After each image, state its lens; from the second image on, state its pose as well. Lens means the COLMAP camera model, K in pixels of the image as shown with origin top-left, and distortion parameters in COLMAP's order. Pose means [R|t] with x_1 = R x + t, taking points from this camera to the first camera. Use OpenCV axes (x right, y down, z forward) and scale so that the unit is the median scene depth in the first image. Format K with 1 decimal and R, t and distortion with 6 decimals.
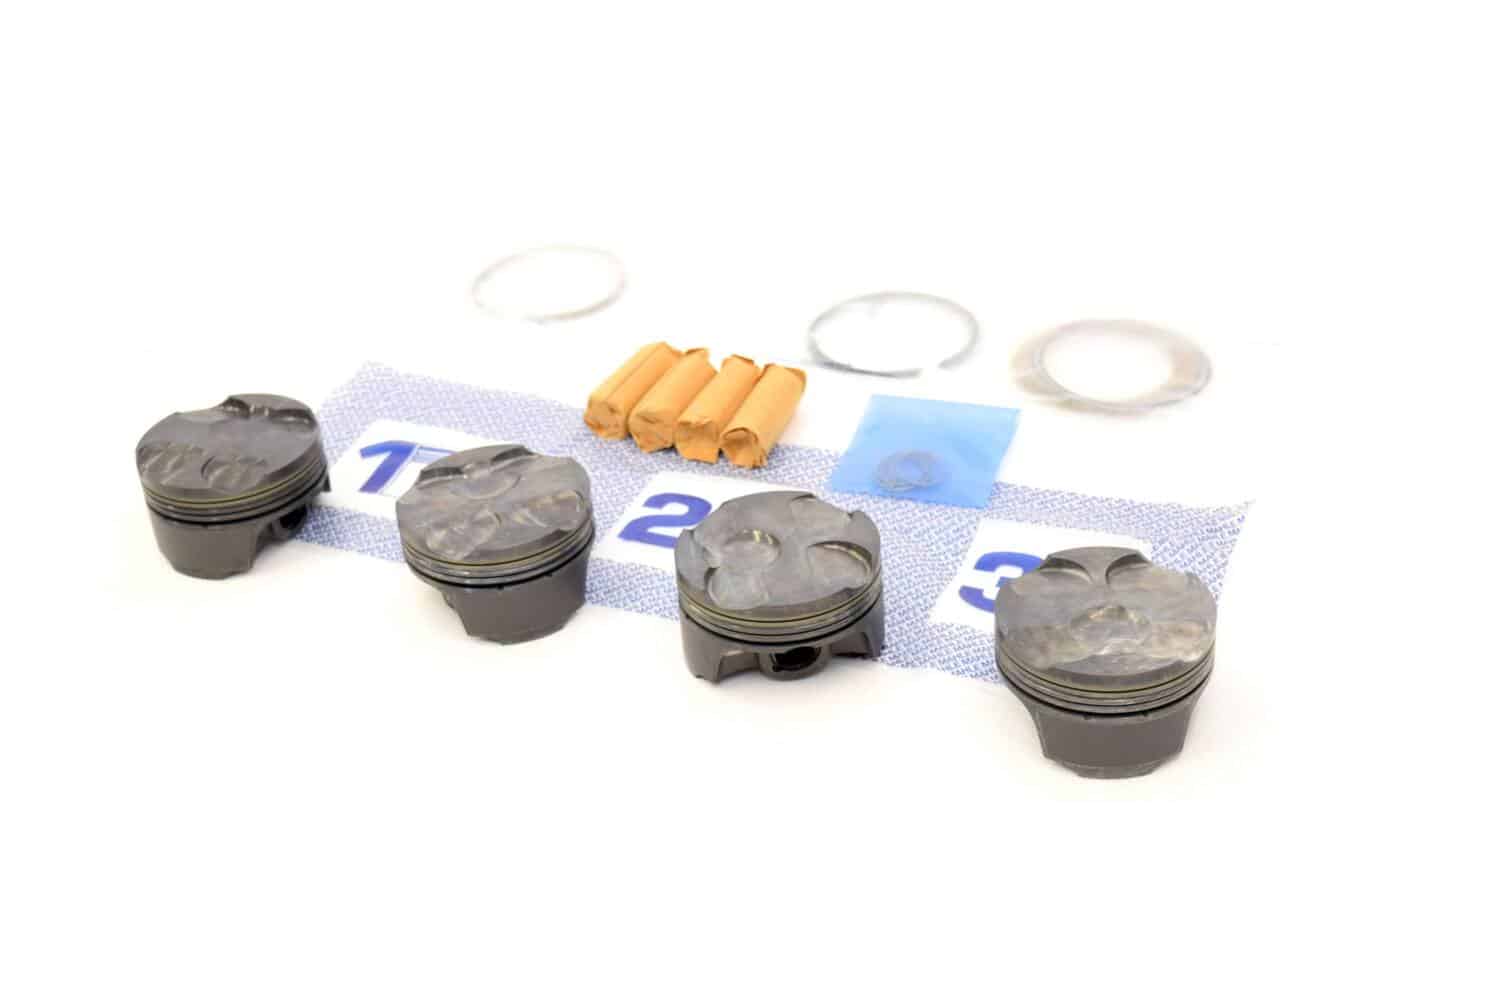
lens RADIAL K [[2123.4, 0, 748.0], [0, 2123.4, 500.0], [0, 0, 1]] dist [-0.005606, -0.010856]
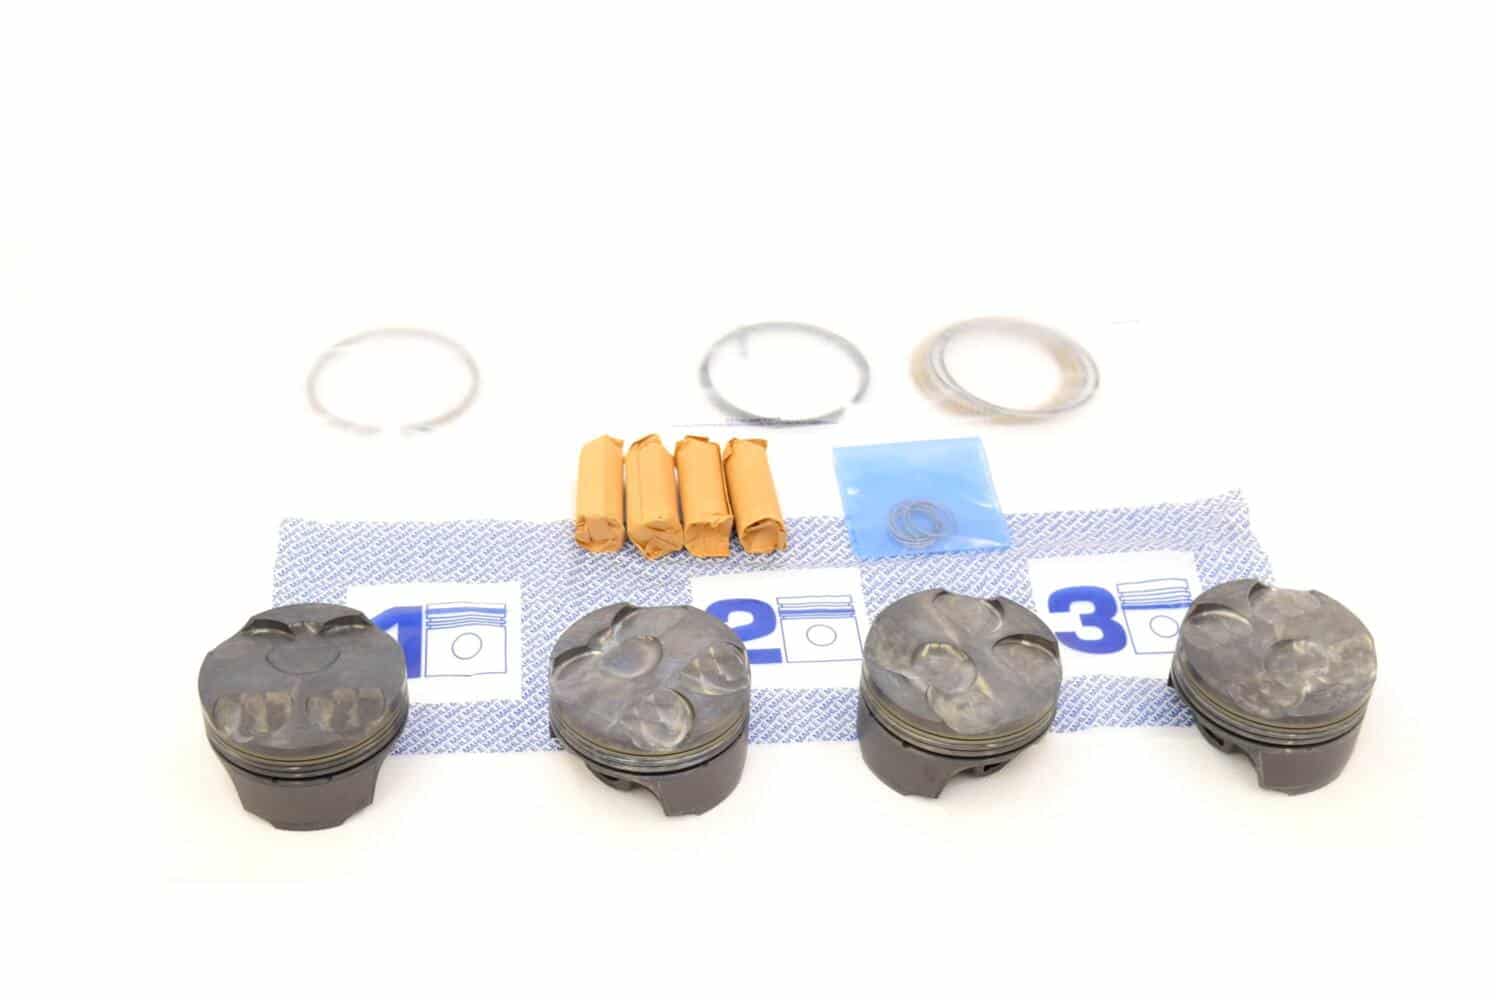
lens RADIAL K [[2123.4, 0, 748.0], [0, 2123.4, 500.0], [0, 0, 1]] dist [-0.005606, -0.010856]
pose [[0.871496, -0.230183, 0.433026, -0.449838], [0.176504, 0.971051, 0.160953, -0.209289], [-0.457539, -0.063839, 0.886895, 0.122128]]
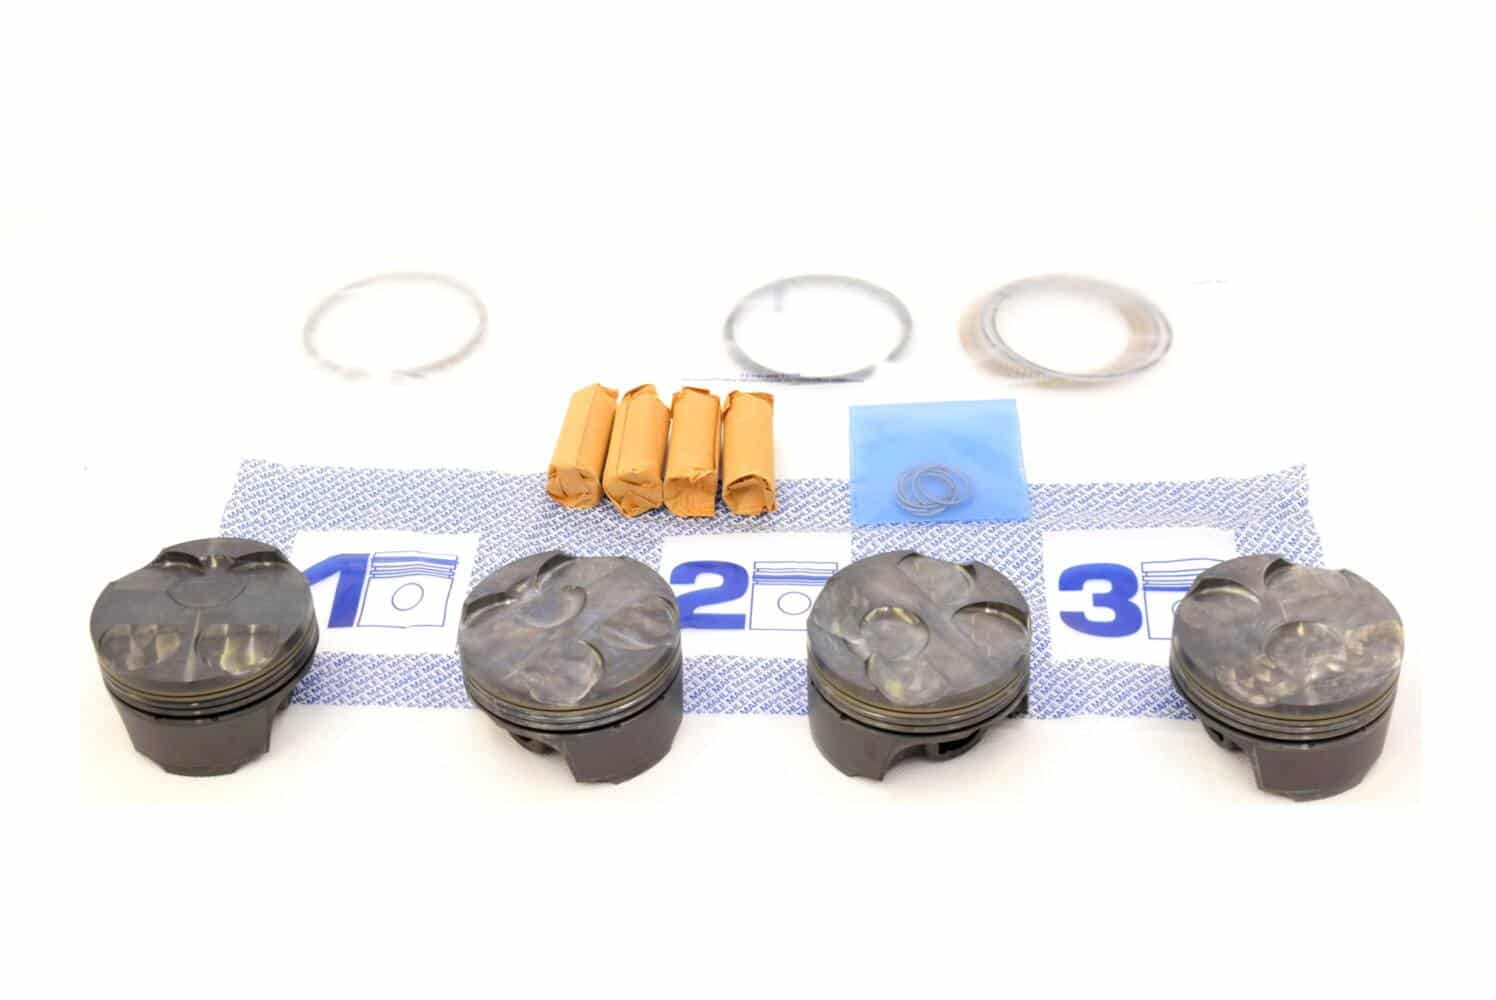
lens RADIAL K [[2310.9, 0, 748.0], [0, 2310.9, 500.0], [0, 0, 1]] dist [0.002812, 0.020866]
pose [[0.936857, -0.186535, 0.295811, -0.302947], [0.162179, 0.981152, 0.105068, -0.130062], [-0.309834, -0.050460, 0.949451, 0.067775]]
